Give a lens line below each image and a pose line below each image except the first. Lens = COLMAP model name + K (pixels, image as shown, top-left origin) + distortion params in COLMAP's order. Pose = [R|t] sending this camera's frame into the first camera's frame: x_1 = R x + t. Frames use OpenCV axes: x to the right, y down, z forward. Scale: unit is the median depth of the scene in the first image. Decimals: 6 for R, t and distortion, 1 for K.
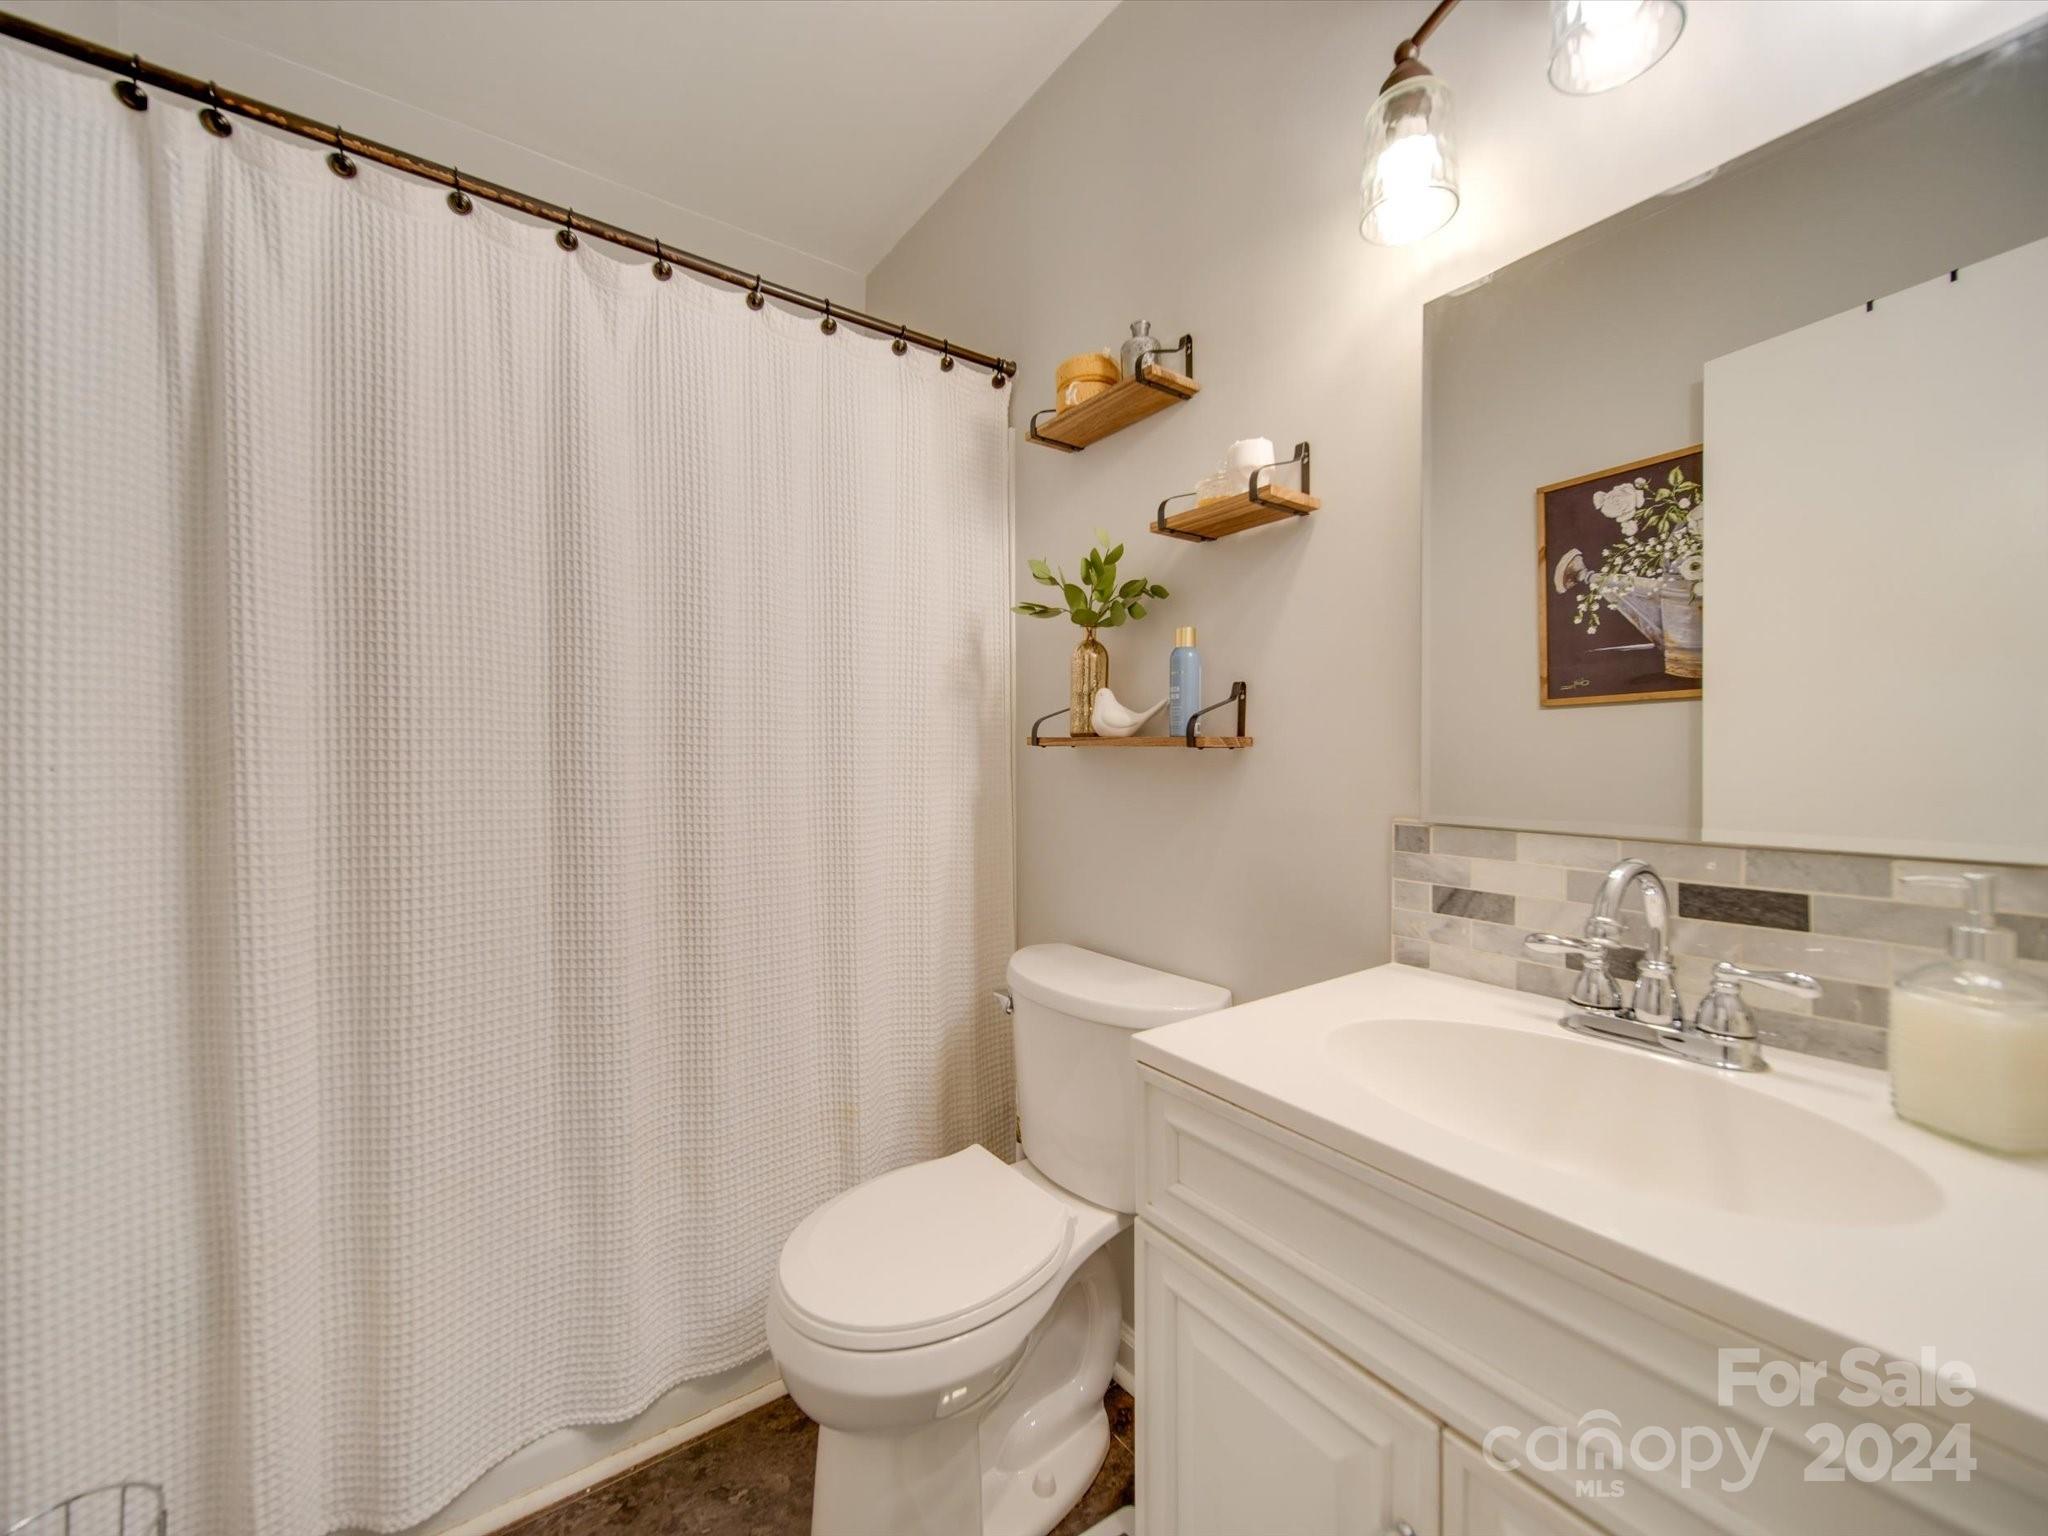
lens RADIAL K [[797.9, 0, 1024.0], [0, 797.9, 768.0], [0, 0, 1]] dist [-0.000742, -0.000654]
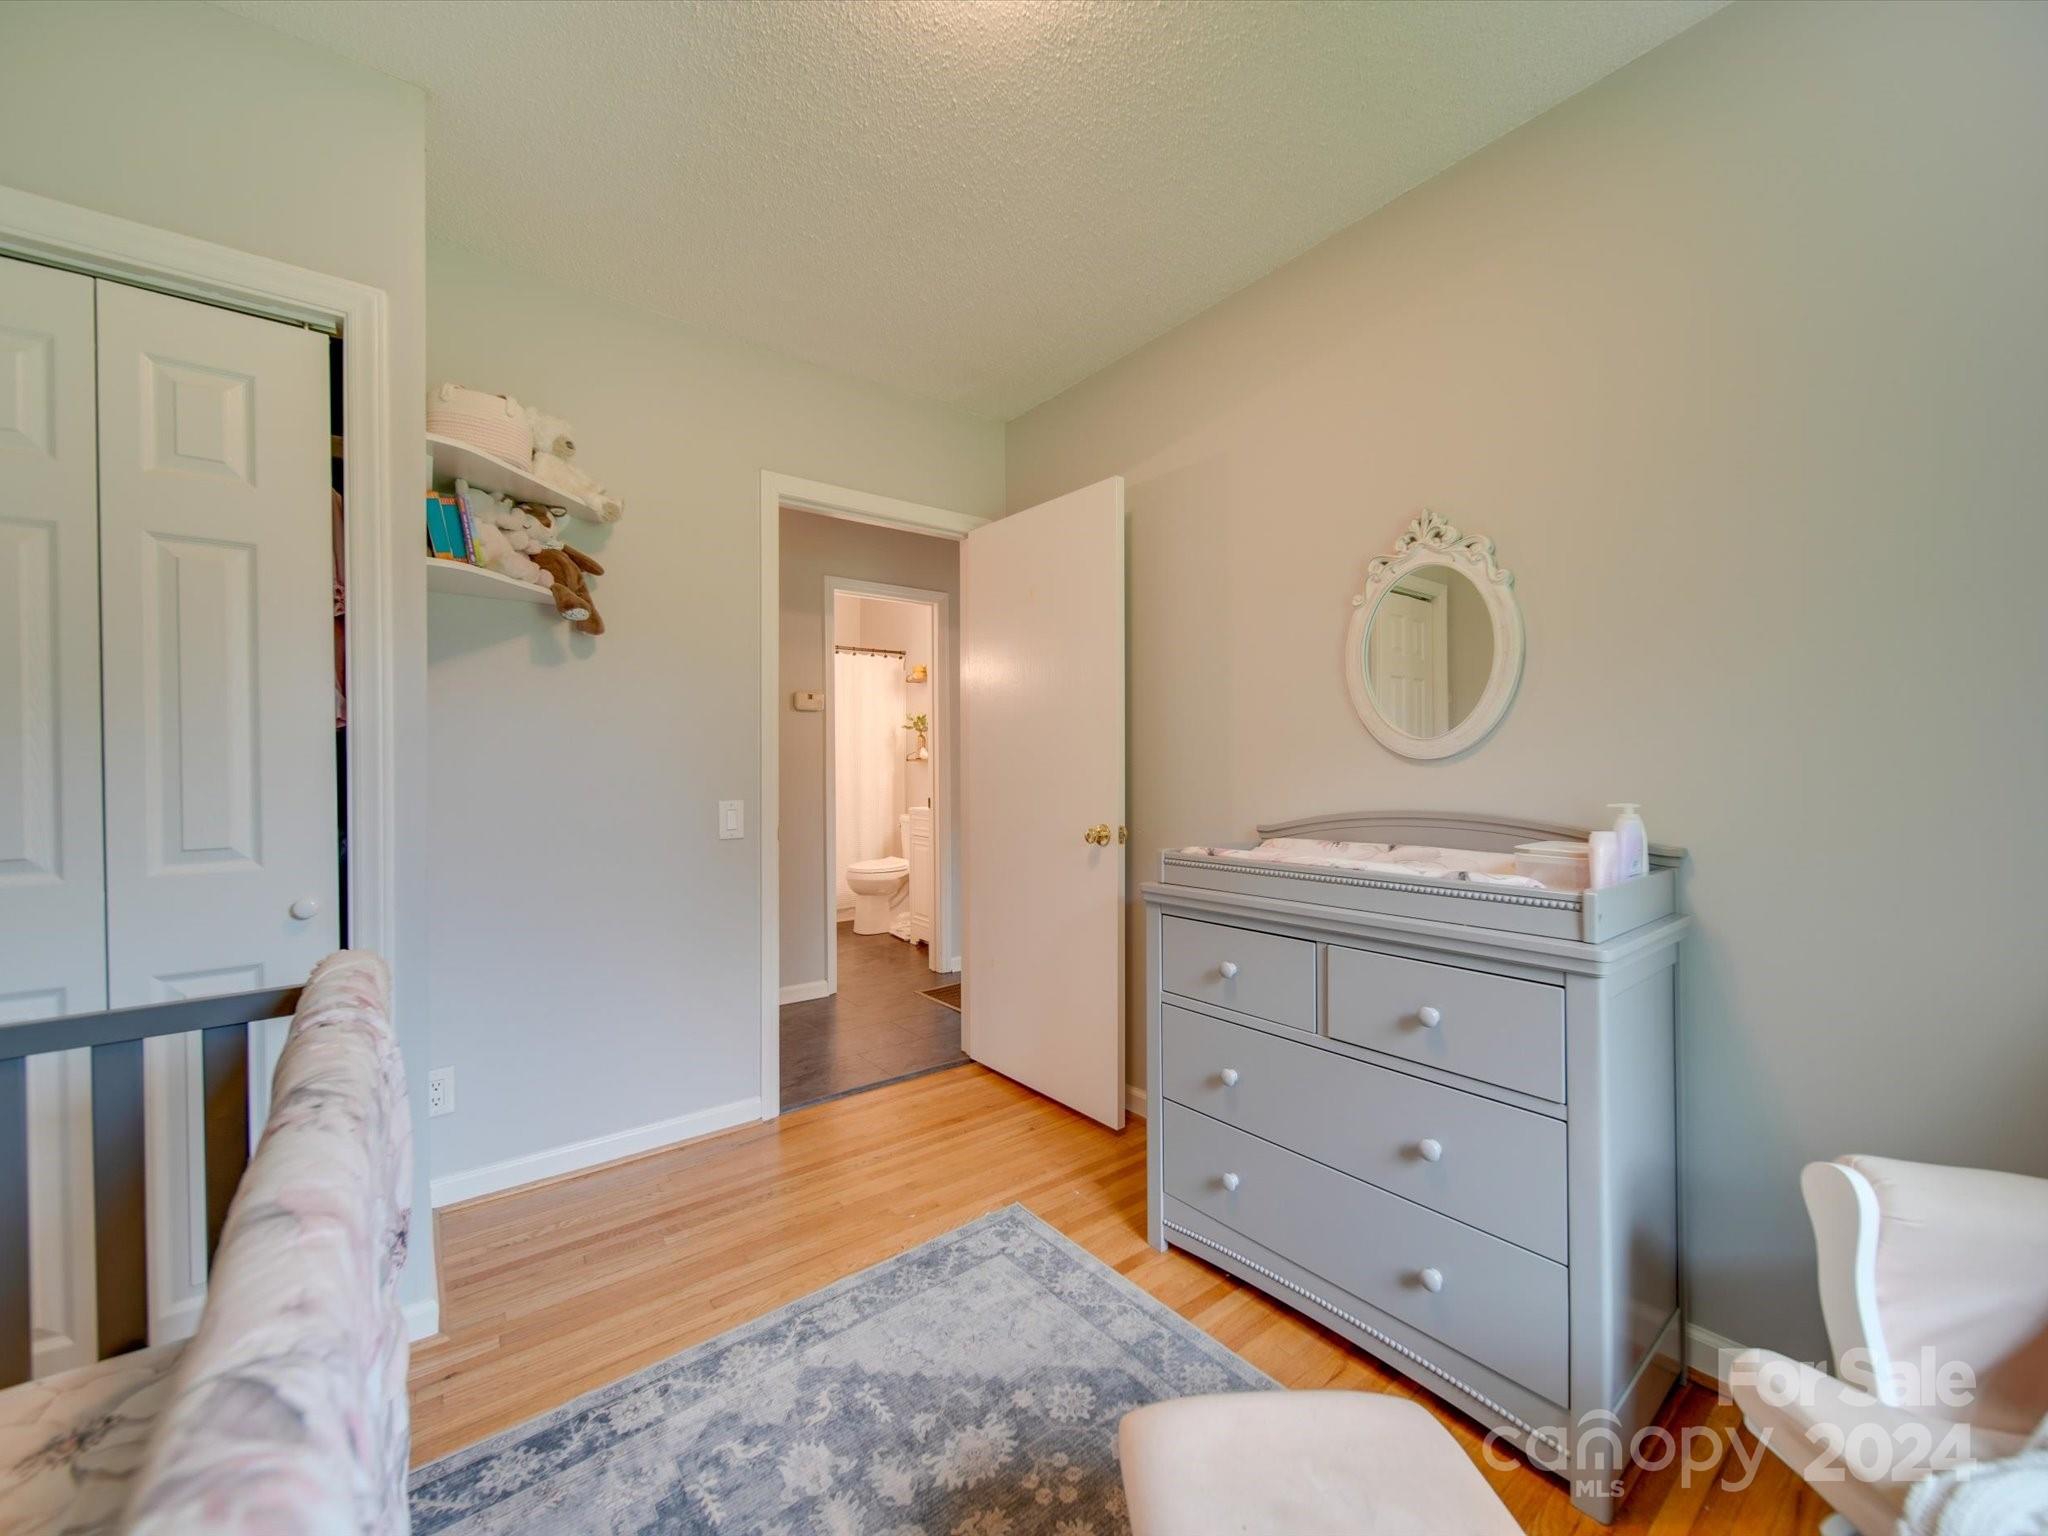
lens RADIAL K [[797.9, 0, 1024.0], [0, 797.9, 768.0], [0, 0, 1]] dist [-0.000742, -0.000654]
pose [[0.999131, -0.007373, 0.041032, 0.394541], [0.007662, 0.999947, -0.006869, 0.034390], [-0.040979, 0.007177, 0.999134, -2.741665]]
